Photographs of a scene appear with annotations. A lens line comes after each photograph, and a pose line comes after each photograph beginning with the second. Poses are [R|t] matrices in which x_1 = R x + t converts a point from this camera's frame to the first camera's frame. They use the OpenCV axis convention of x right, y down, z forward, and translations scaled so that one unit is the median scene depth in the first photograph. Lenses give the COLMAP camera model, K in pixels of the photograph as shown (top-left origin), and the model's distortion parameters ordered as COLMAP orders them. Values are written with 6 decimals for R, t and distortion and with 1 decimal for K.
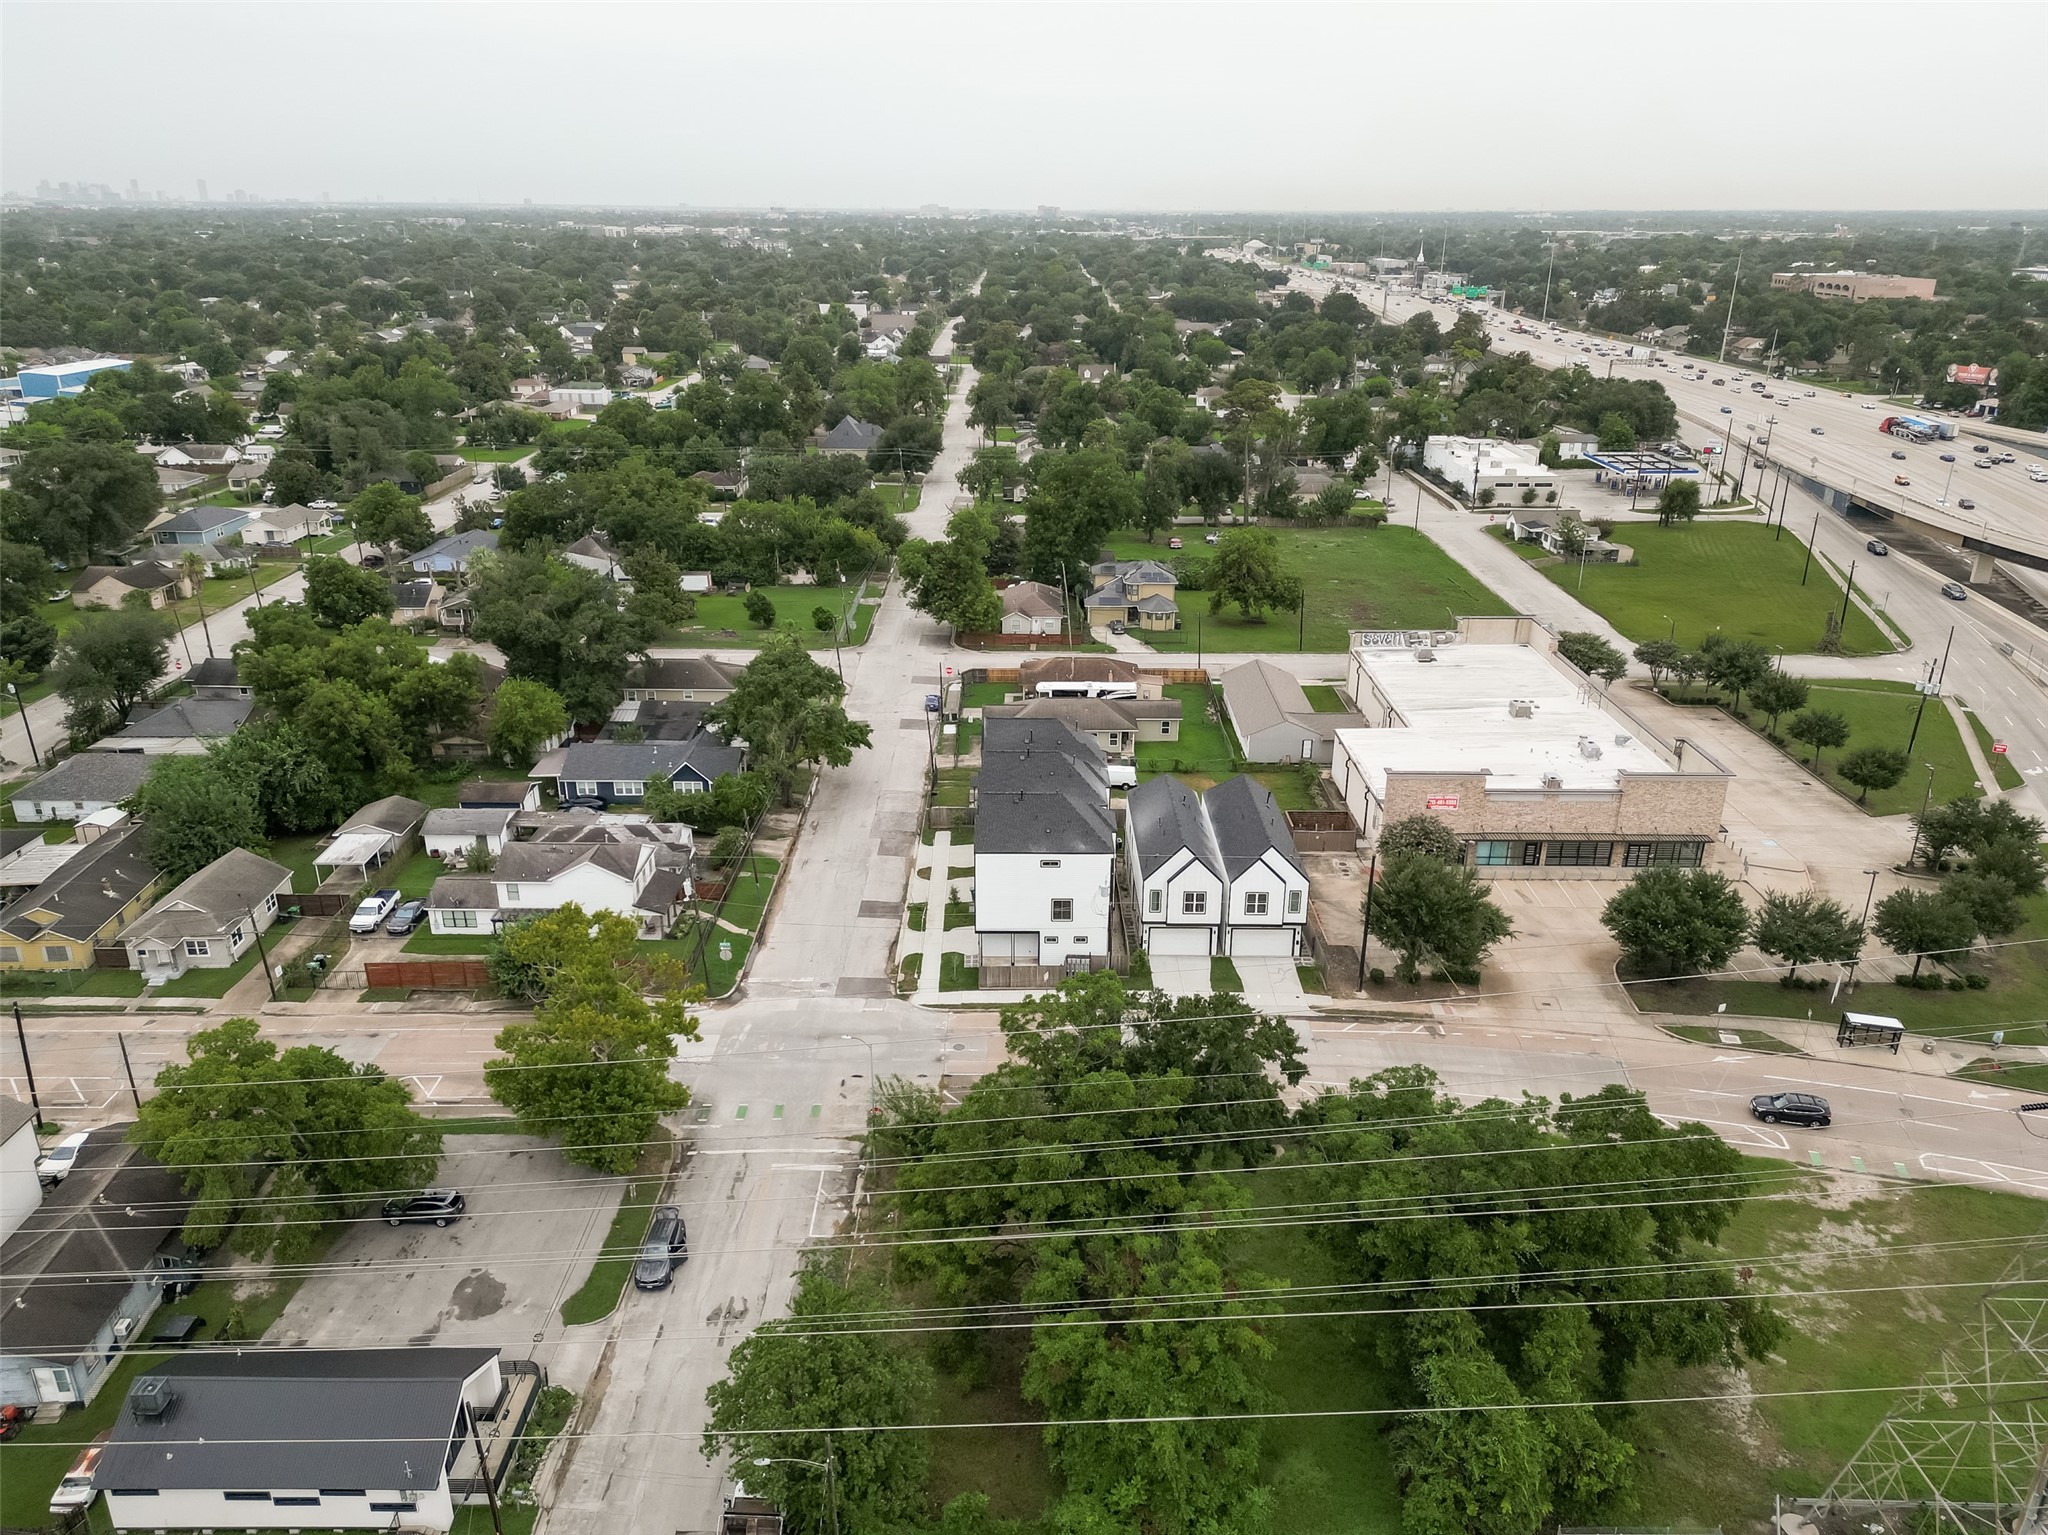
lens RADIAL K [[1426.2, 0, 1025.0], [0, 1426.2, 775.5], [0, 0, 1]] dist [0.103177, -0.129233]
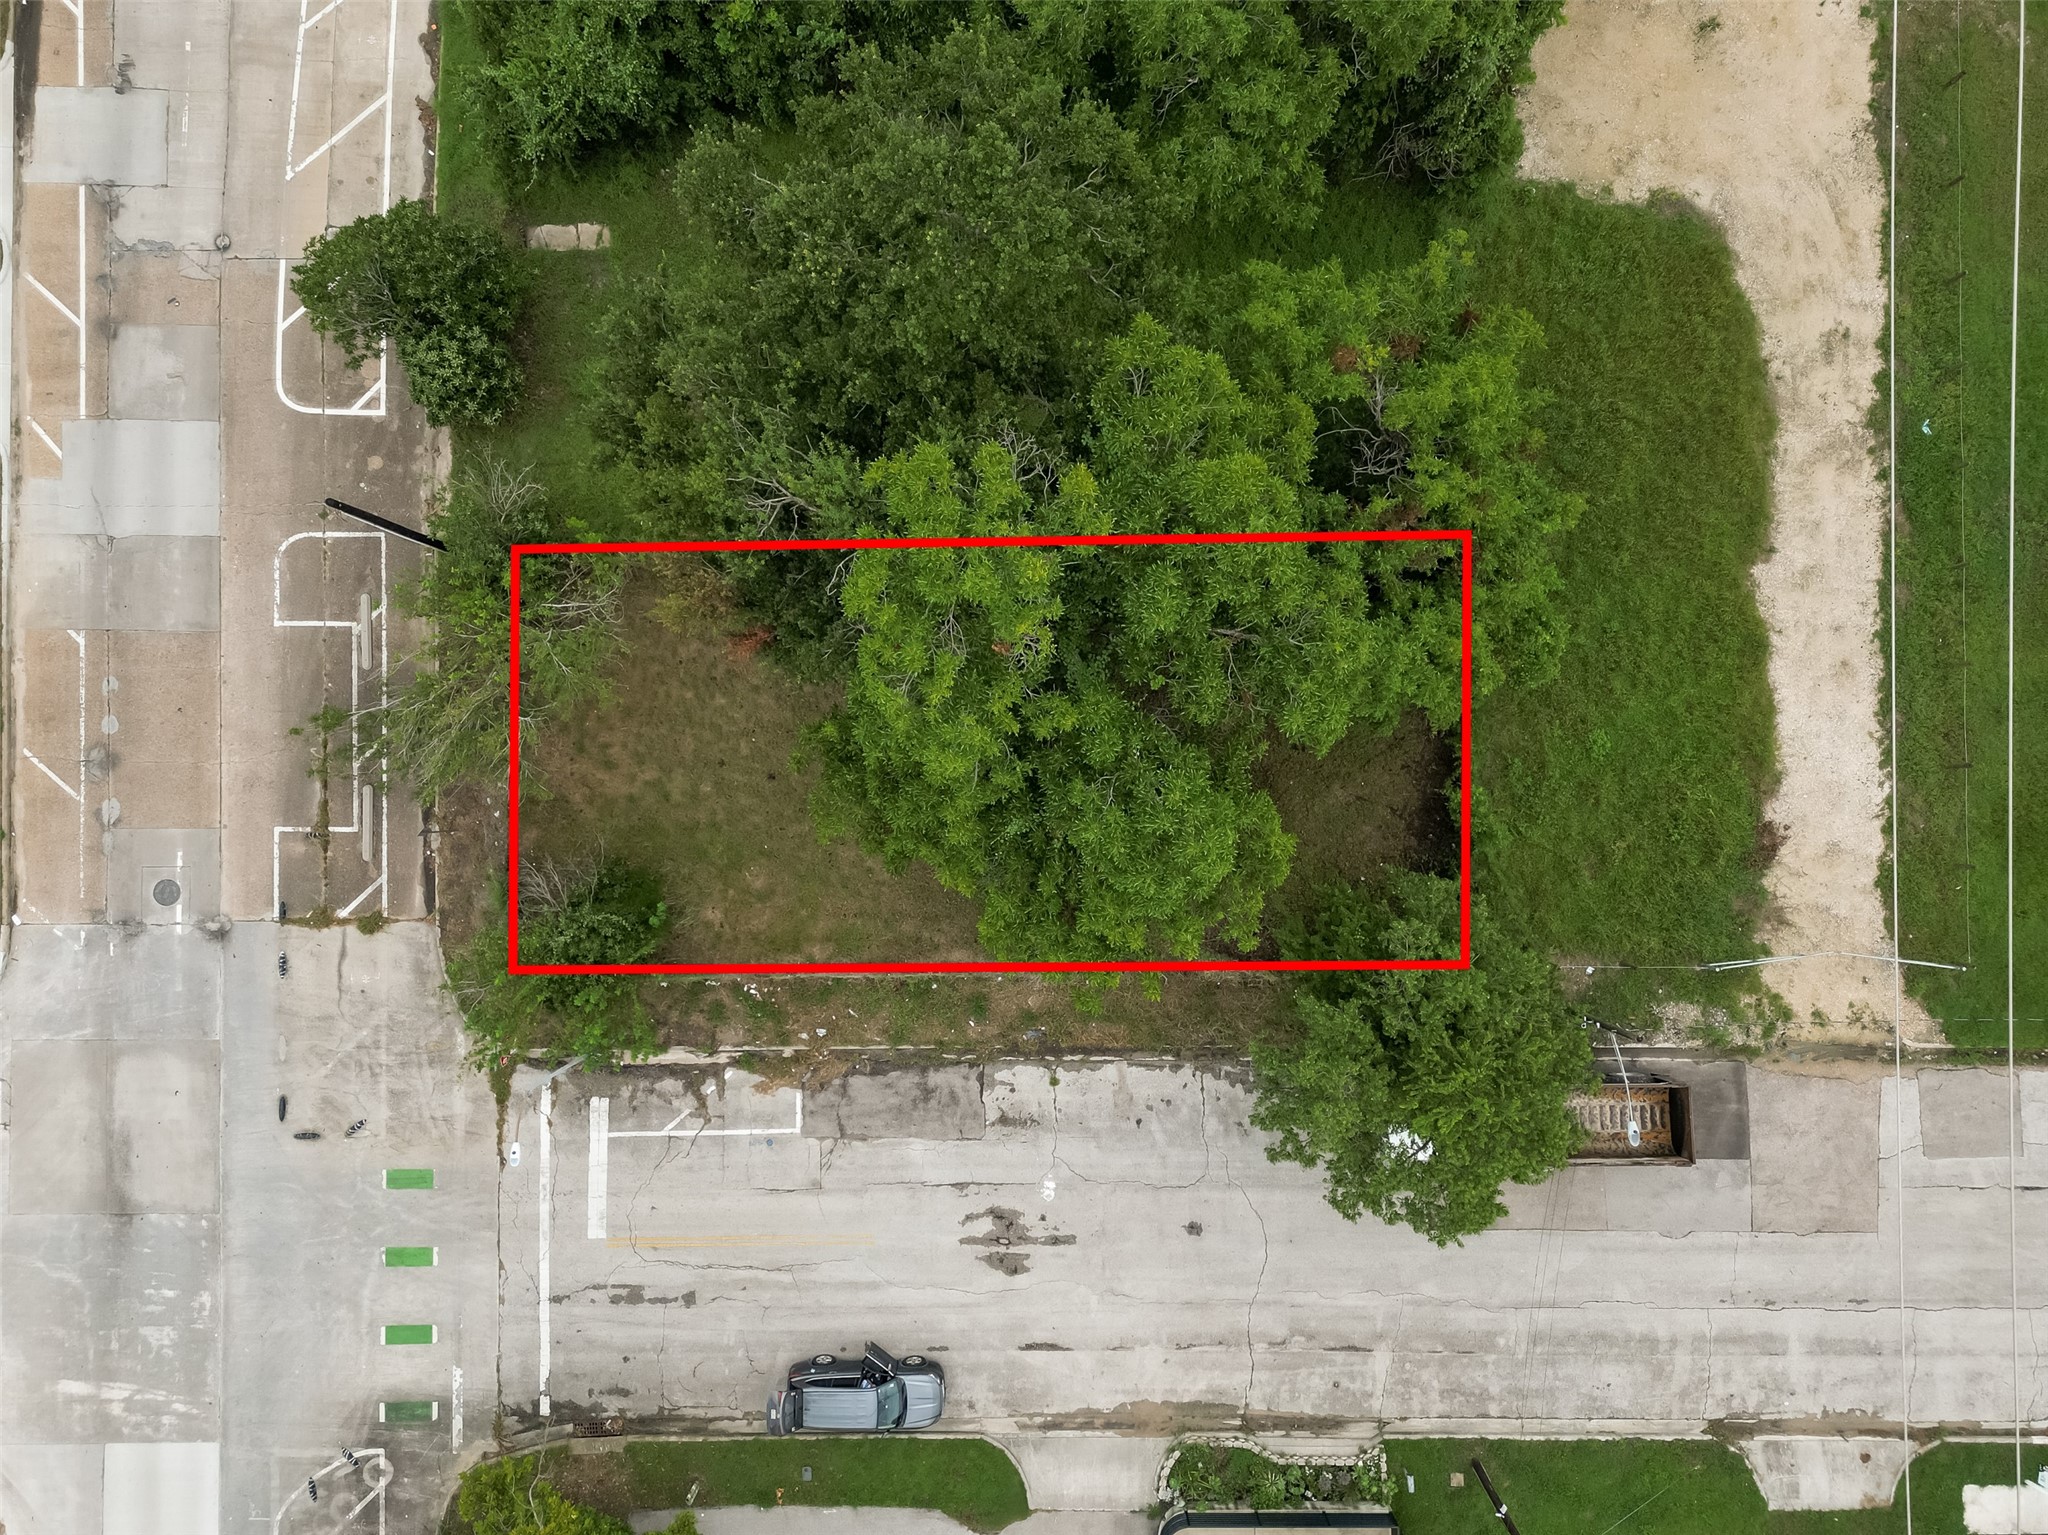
lens RADIAL K [[1433.7, 0, 1024.0], [0, 1433.7, 767.5], [0, 0, 1]] dist [0.088235, -0.091399]
pose [[-0.005869, -0.999955, 0.007394, -0.010938], [0.369948, 0.004698, 0.929041, -0.118148], [-0.929034, 0.008188, 0.369903, 0.520605]]
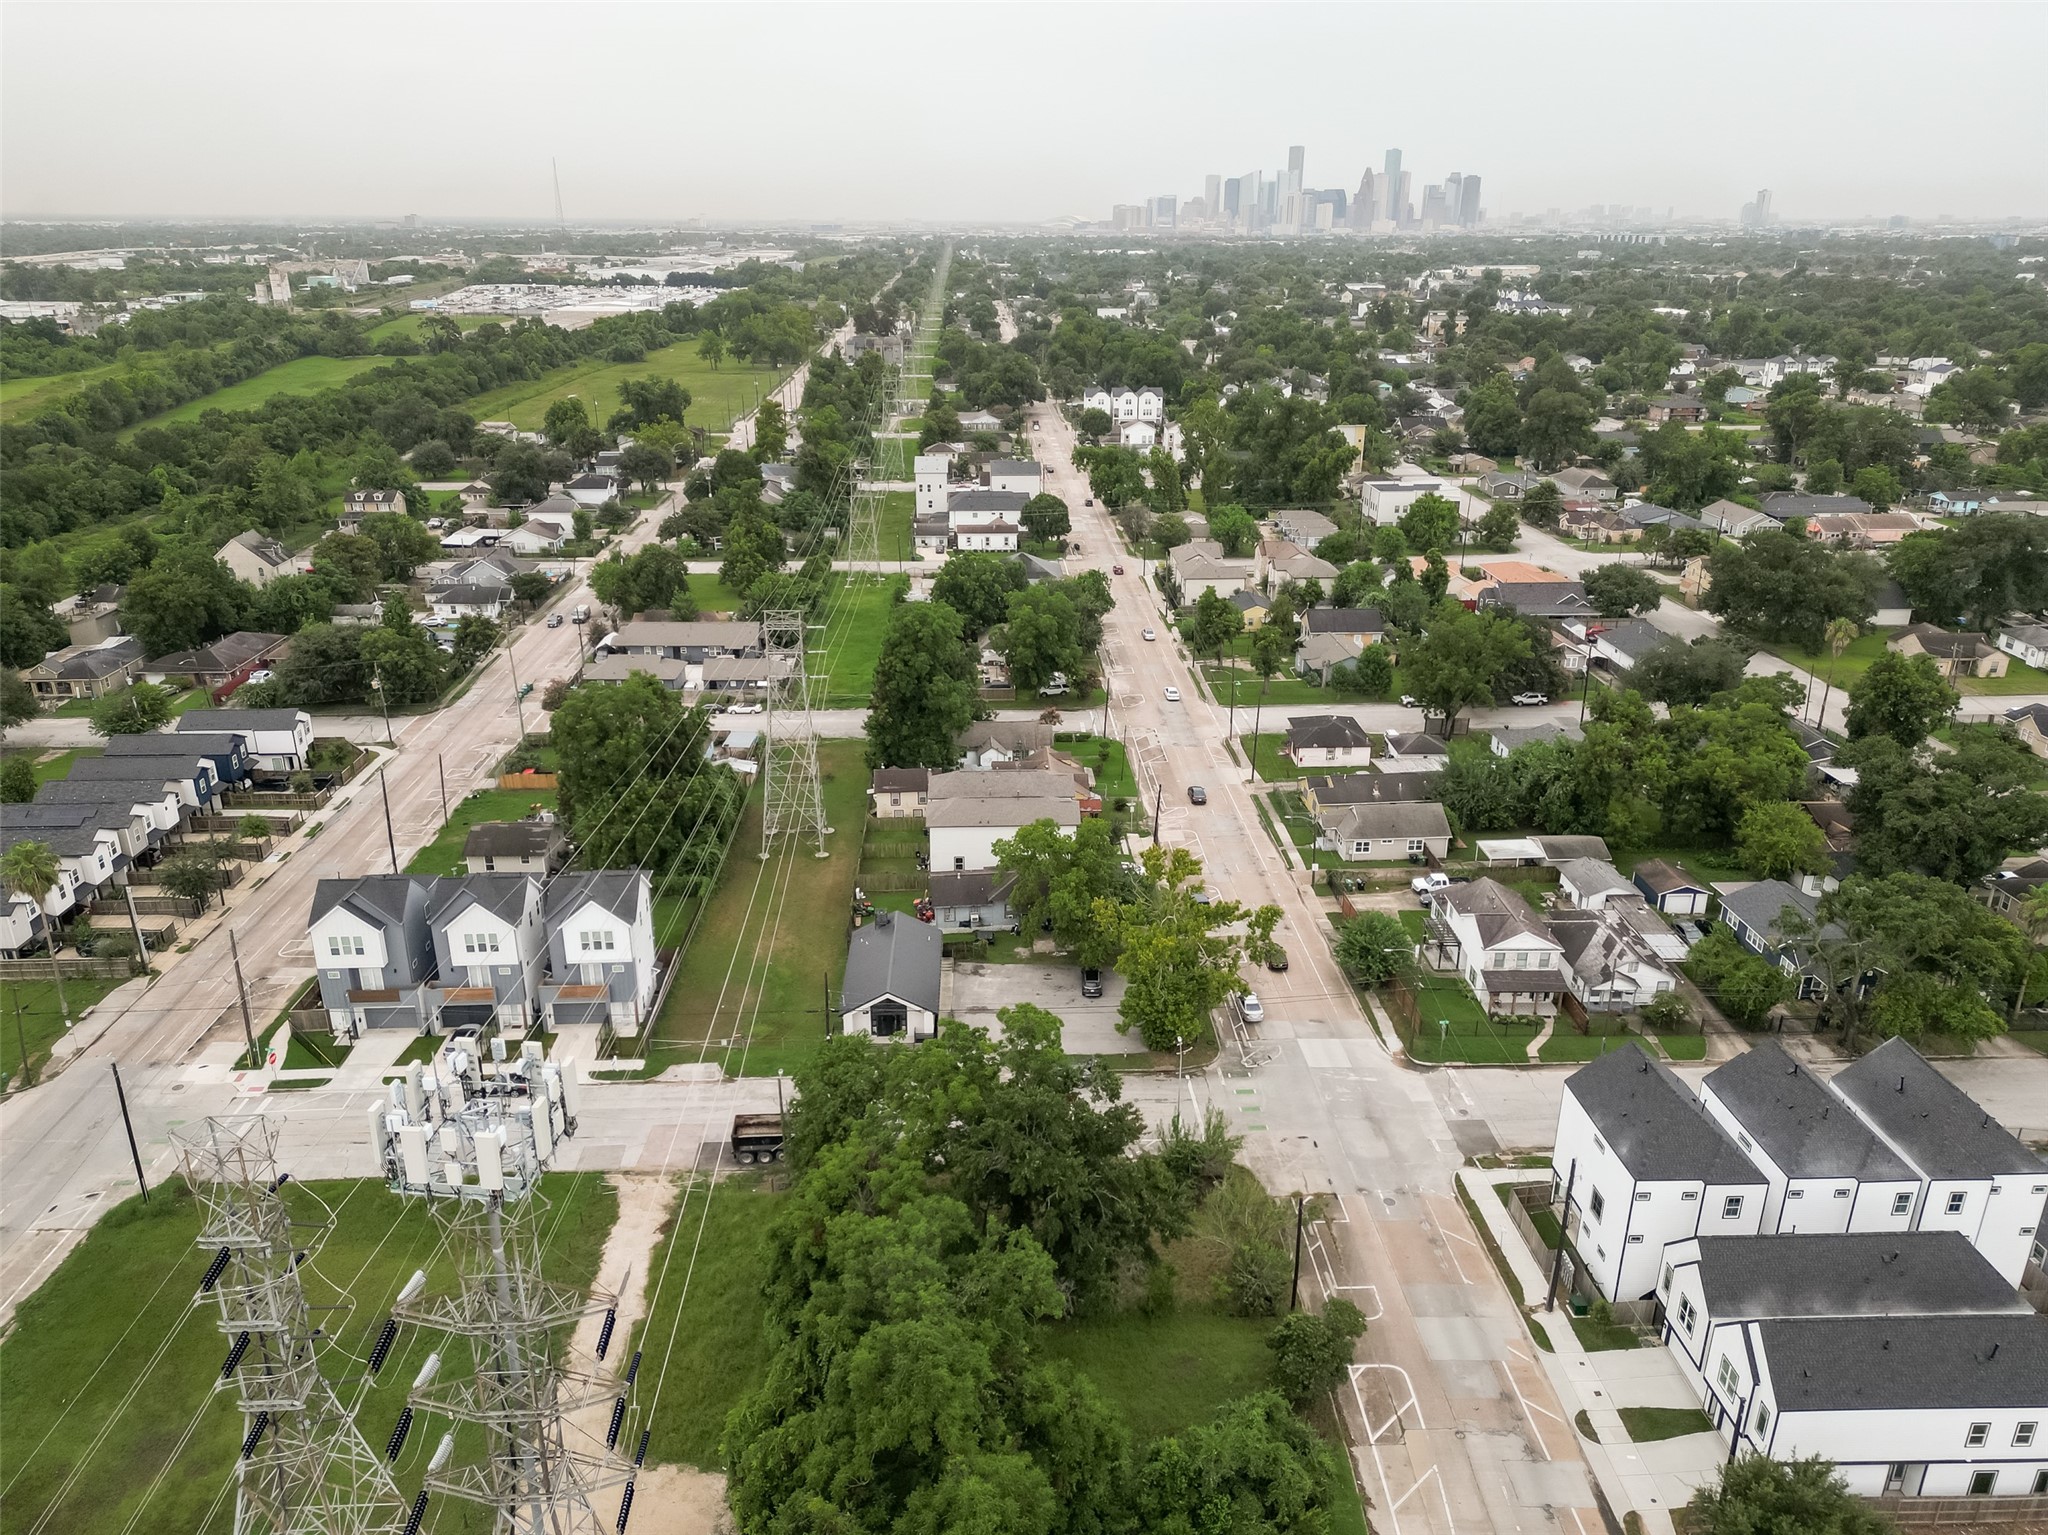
lens RADIAL K [[1433.7, 0, 1024.0], [0, 1433.7, 767.5], [0, 0, 1]] dist [0.088235, -0.091399]
pose [[0.040051, 0.350538, -0.935692, 0.691415], [-0.369670, 0.875196, 0.312051, -0.260517], [0.928299, 0.333399, 0.164636, 0.444352]]
